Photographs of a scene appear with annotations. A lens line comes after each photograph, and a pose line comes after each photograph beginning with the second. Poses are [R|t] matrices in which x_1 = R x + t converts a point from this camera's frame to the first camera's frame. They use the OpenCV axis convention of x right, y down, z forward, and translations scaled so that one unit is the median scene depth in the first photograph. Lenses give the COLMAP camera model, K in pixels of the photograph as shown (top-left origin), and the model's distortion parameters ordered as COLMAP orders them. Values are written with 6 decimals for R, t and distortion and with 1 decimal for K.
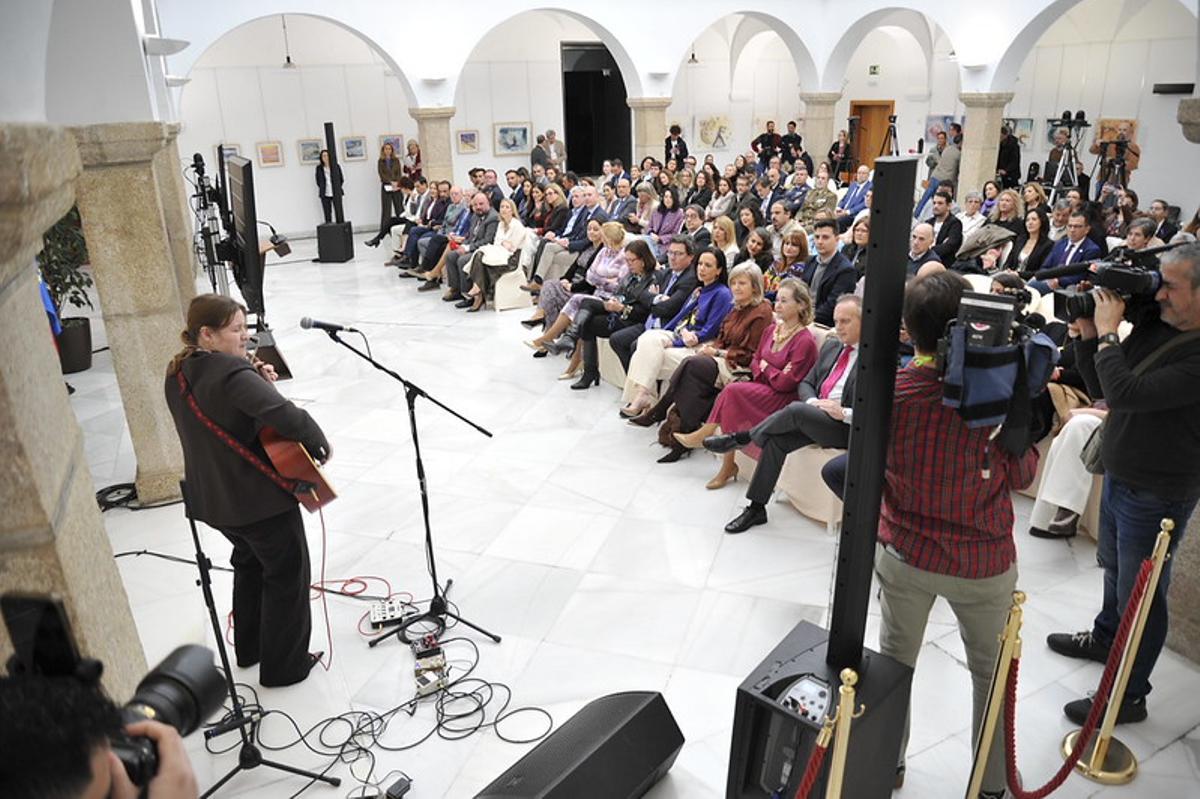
lens RADIAL K [[816.4, 0, 600.0], [0, 816.4, 399.5], [0, 0, 1]] dist [-0.082733, 0.030365]
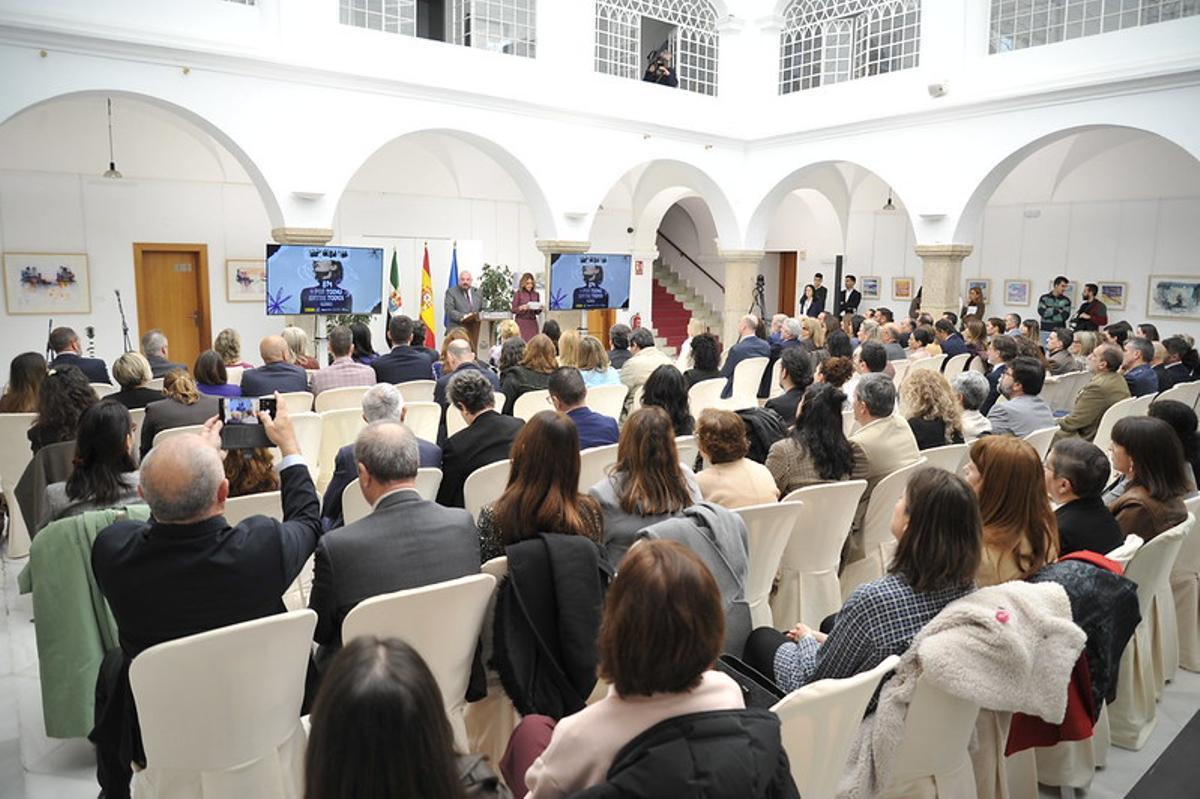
lens RADIAL K [[816.4, 0, 600.0], [0, 816.4, 399.5], [0, 0, 1]] dist [-0.082733, 0.030365]
pose [[0.198278, 0.178823, -0.963695, 1.101463], [-0.359359, 0.928011, 0.098264, -0.253243], [0.911892, 0.326829, 0.248265, 0.806404]]
